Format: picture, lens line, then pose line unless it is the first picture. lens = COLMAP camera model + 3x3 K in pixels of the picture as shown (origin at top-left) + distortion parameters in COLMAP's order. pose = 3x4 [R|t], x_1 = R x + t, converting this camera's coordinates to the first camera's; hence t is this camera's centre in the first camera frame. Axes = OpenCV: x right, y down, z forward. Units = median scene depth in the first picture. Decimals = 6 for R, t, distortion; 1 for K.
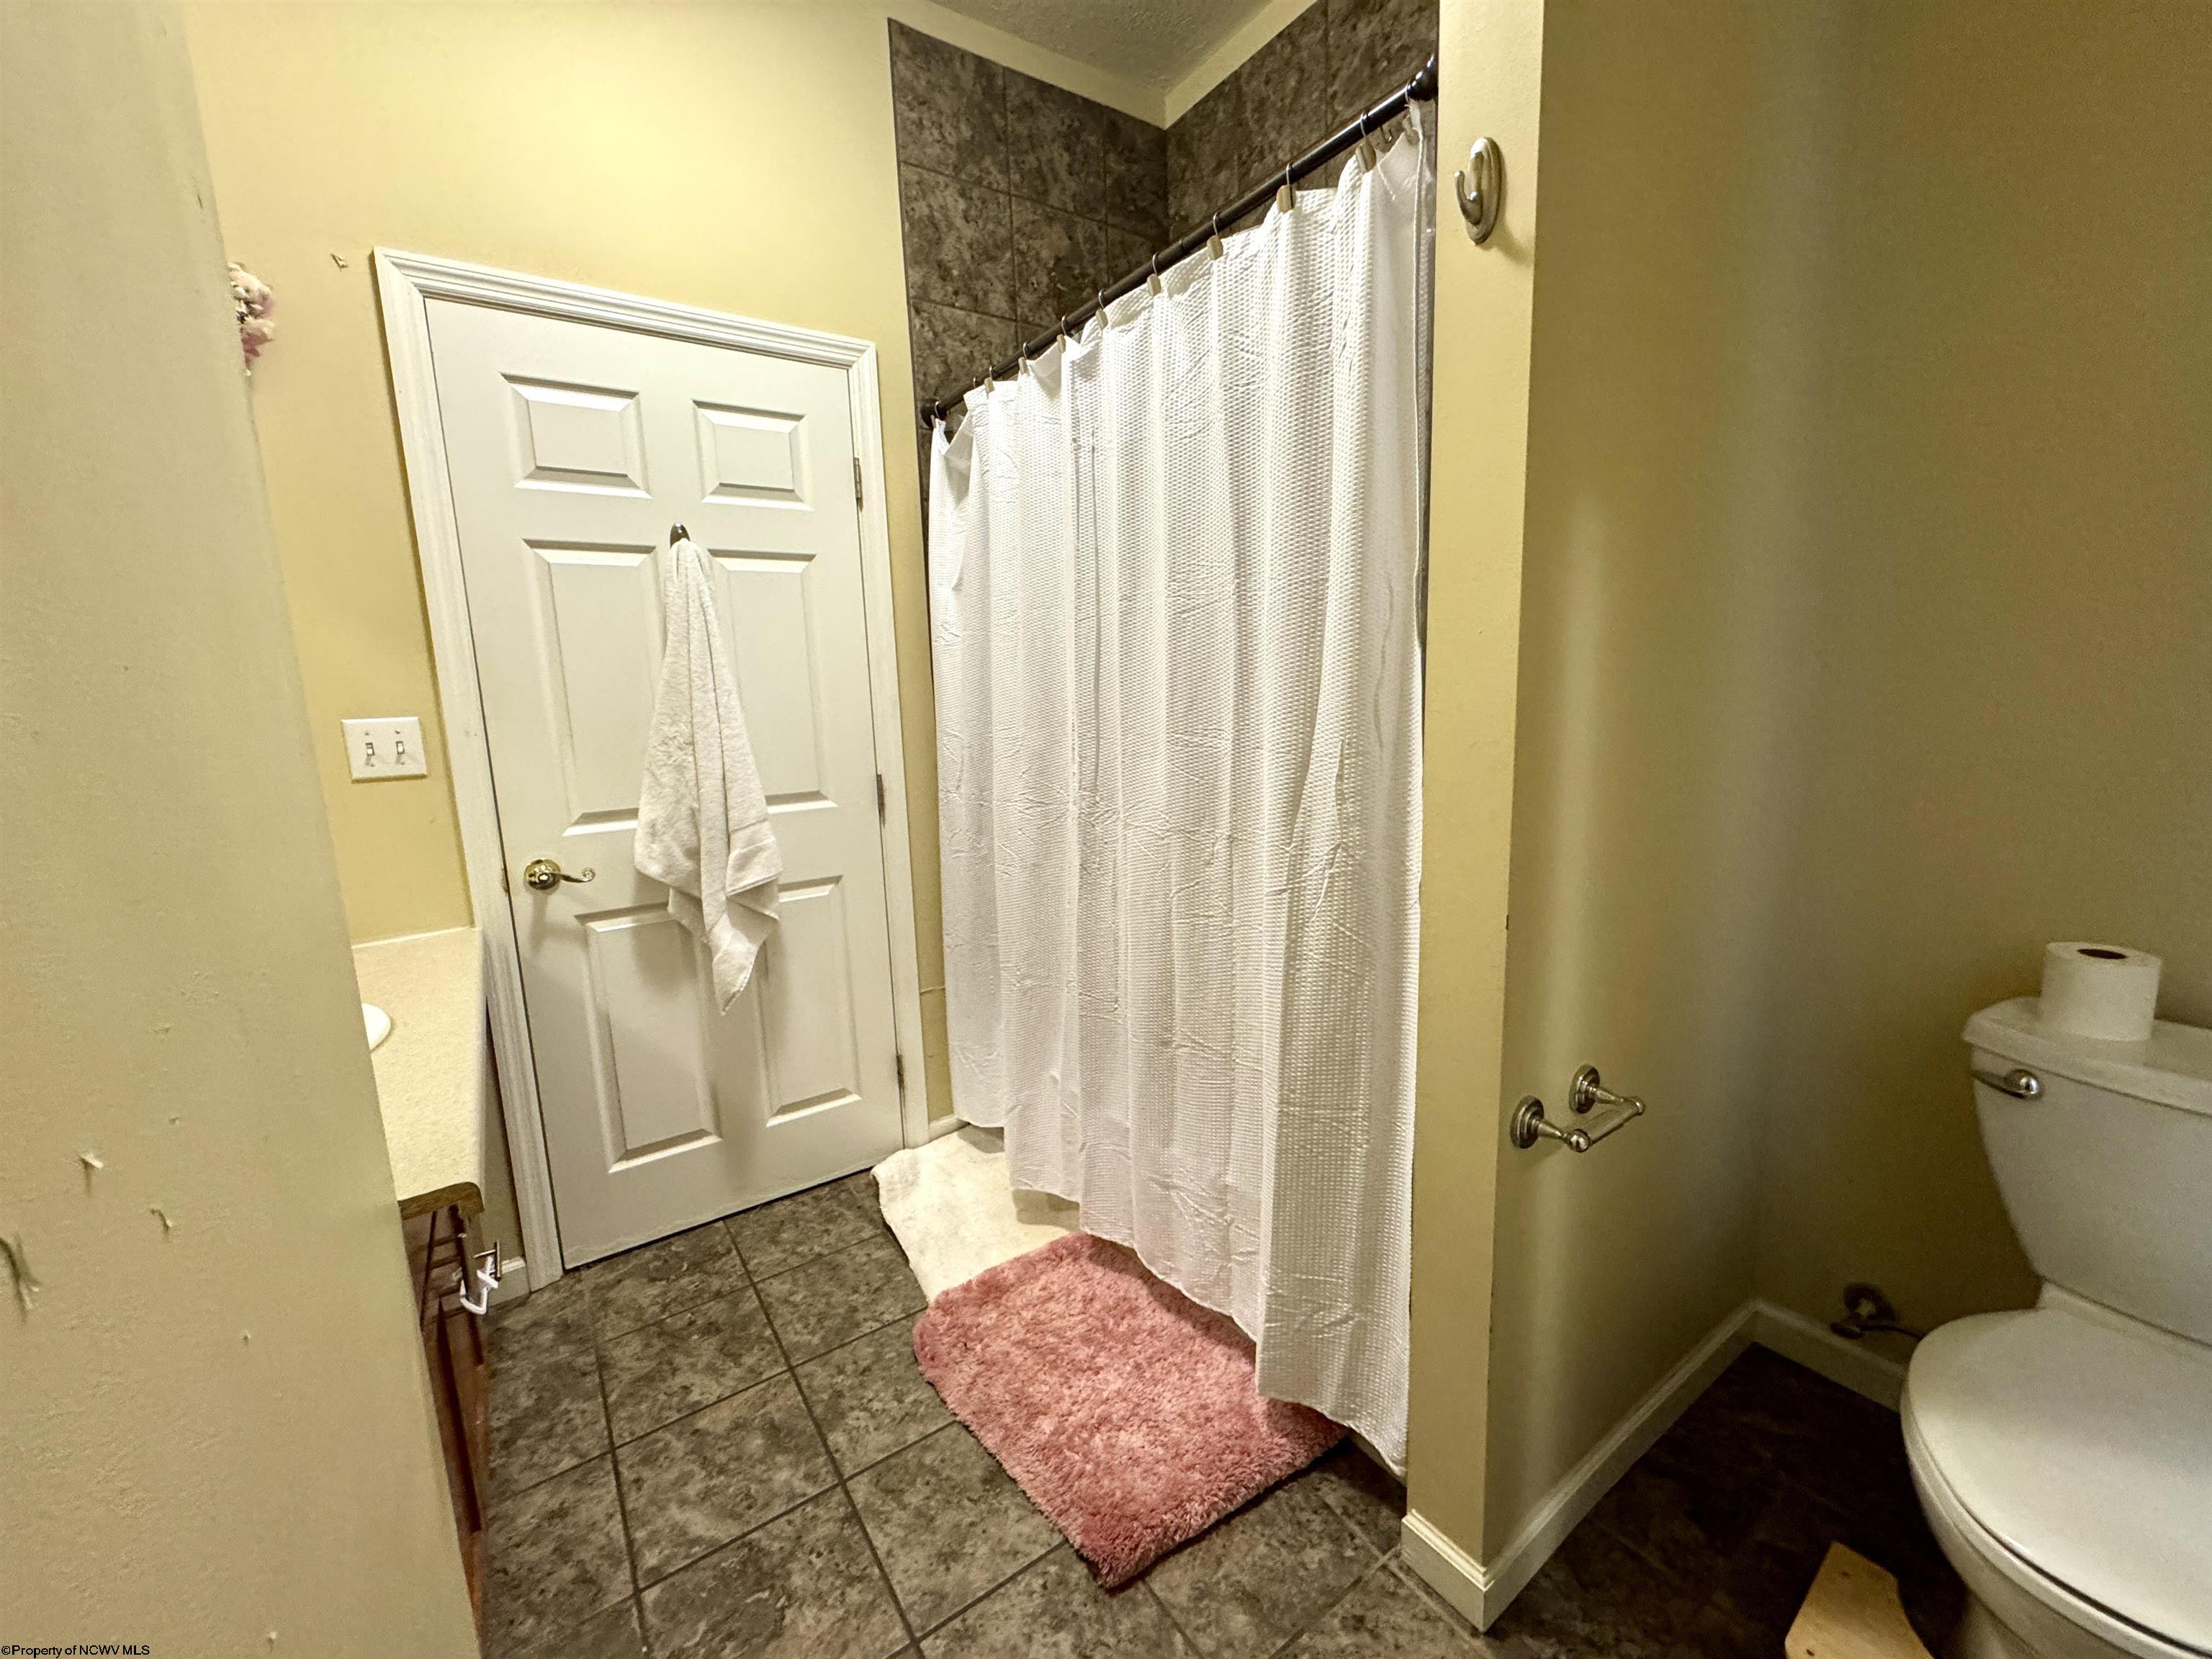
lens RADIAL K [[876.6, 0, 1106.0], [0, 876.6, 829.5], [0, 0, 1]] dist [-0.000401, -0.000704]
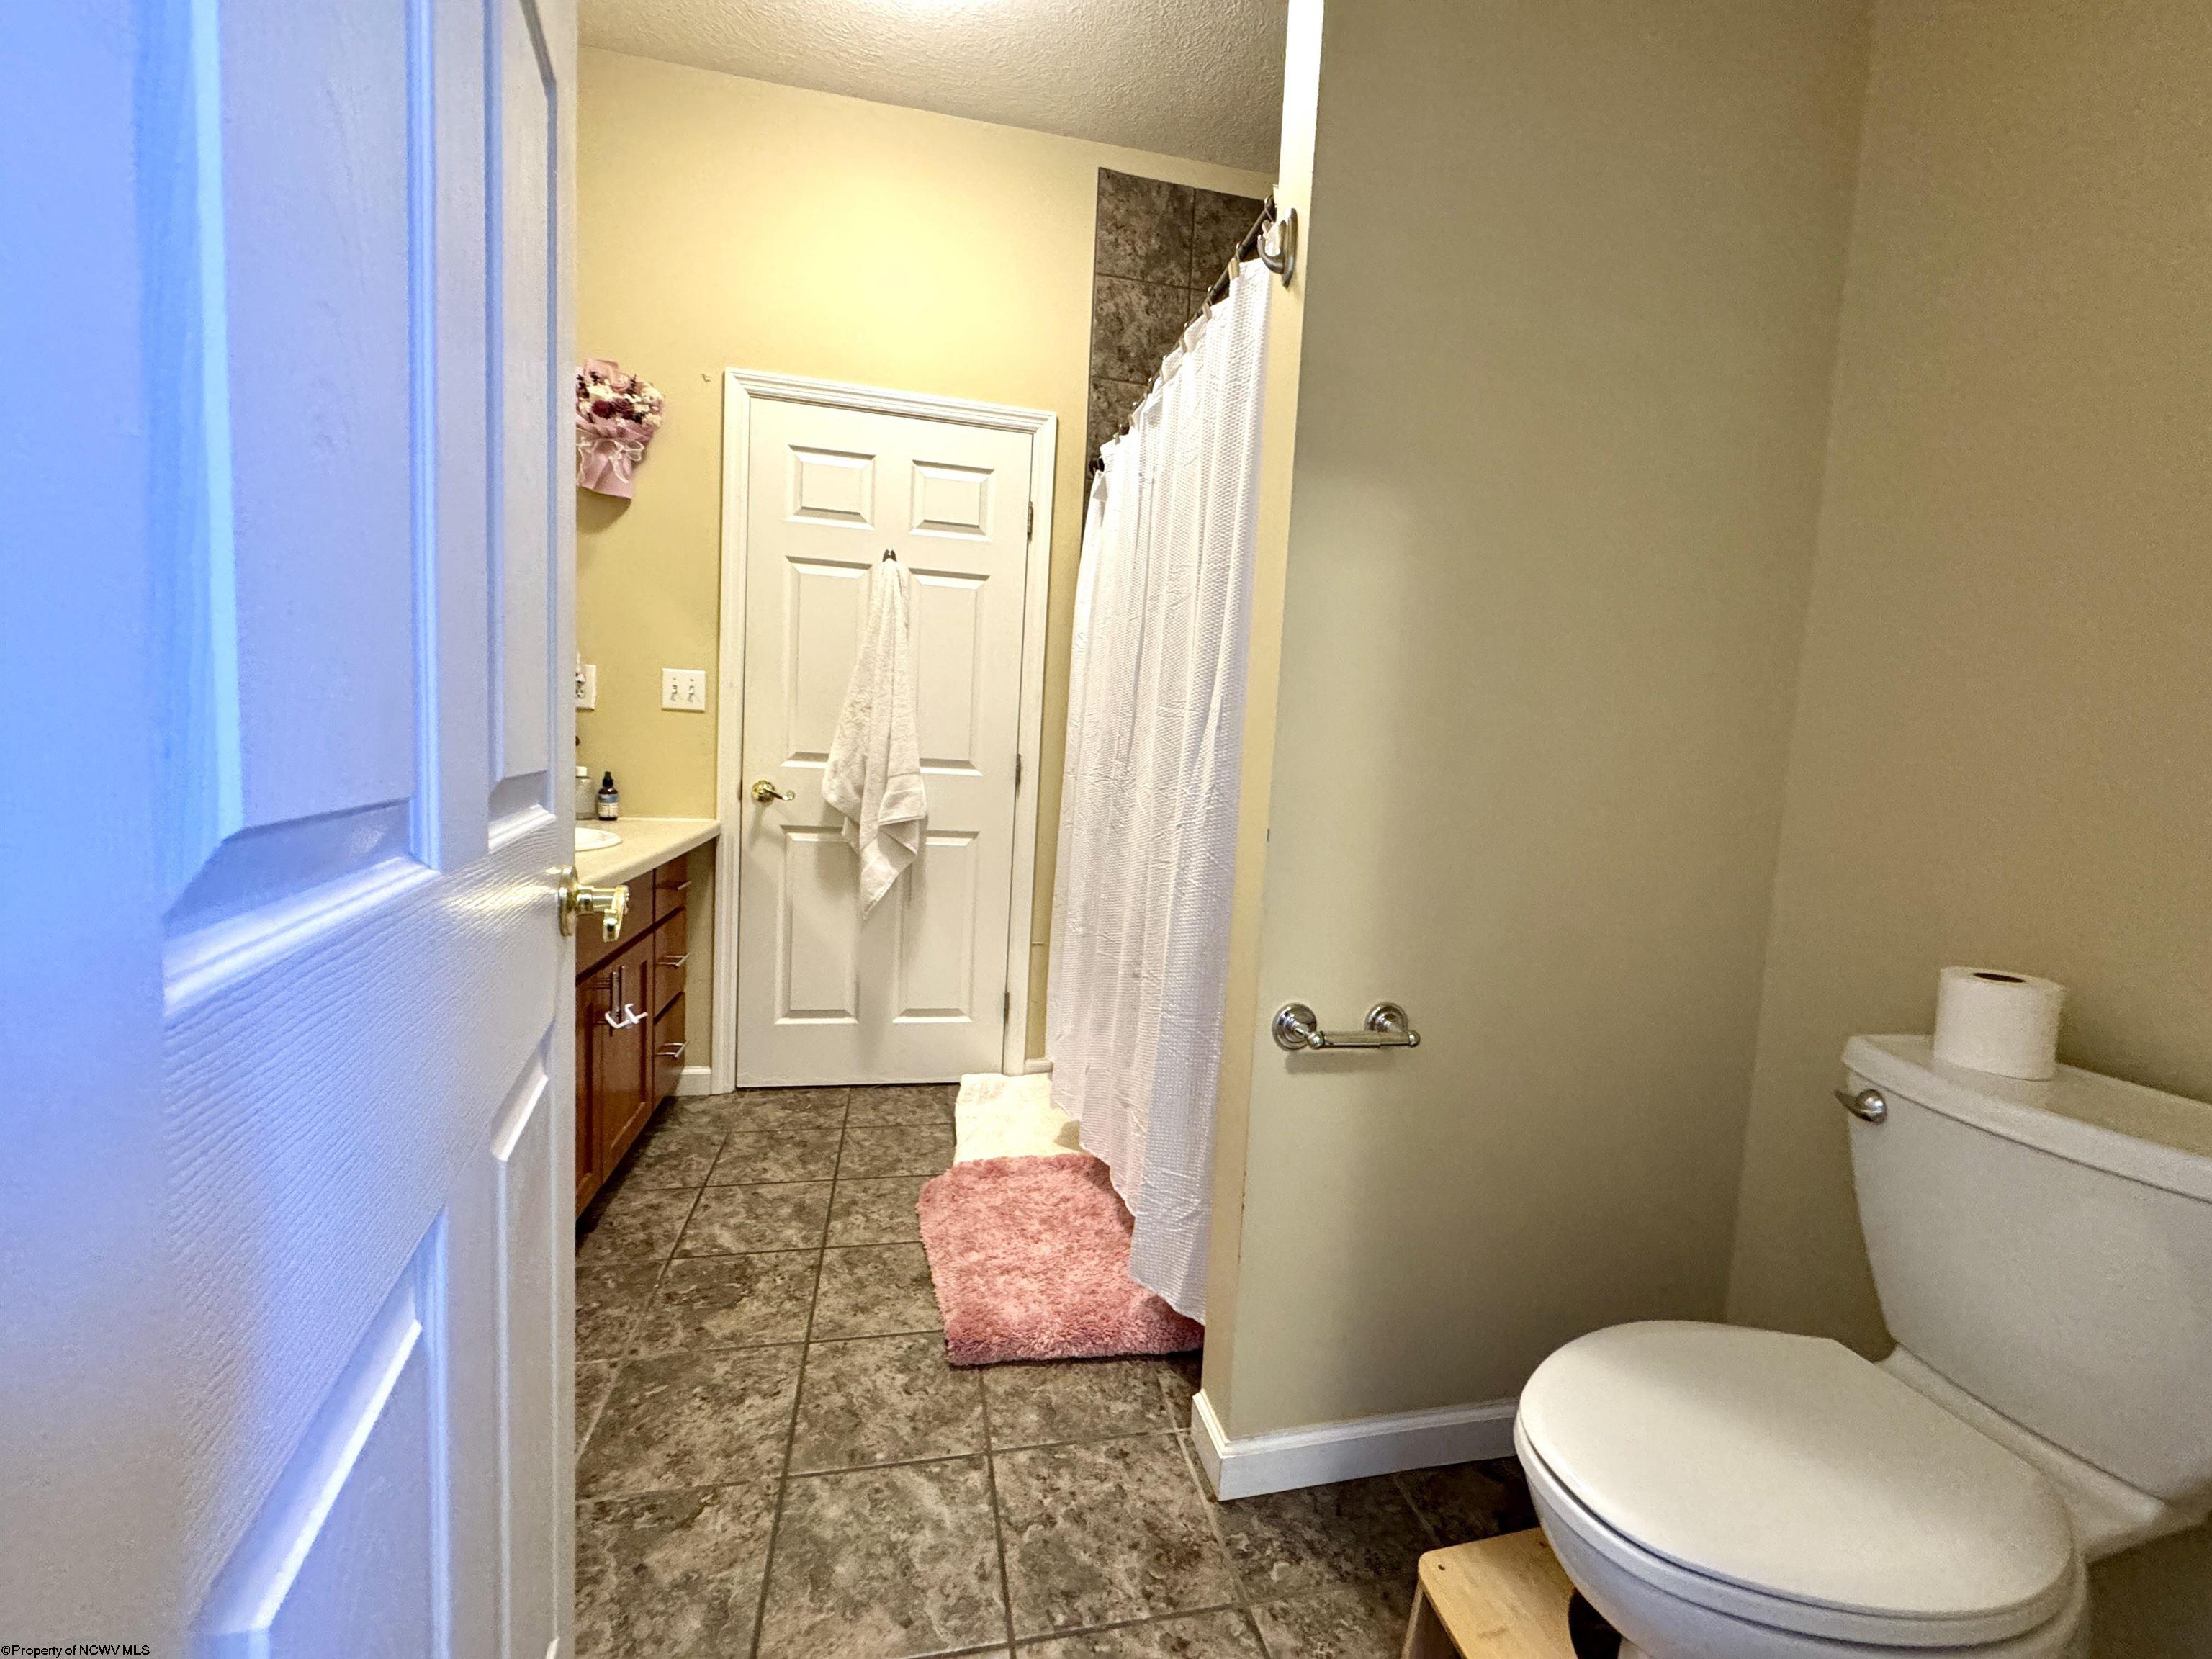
lens RADIAL K [[876.6, 0, 1106.0], [0, 876.6, 829.5], [0, 0, 1]] dist [-0.000401, -0.000704]
pose [[0.922488, 0.116314, -0.368084, 0.405032], [-0.145825, 0.987874, -0.053299, 0.113005], [0.357421, 0.102844, 0.928263, -0.101290]]
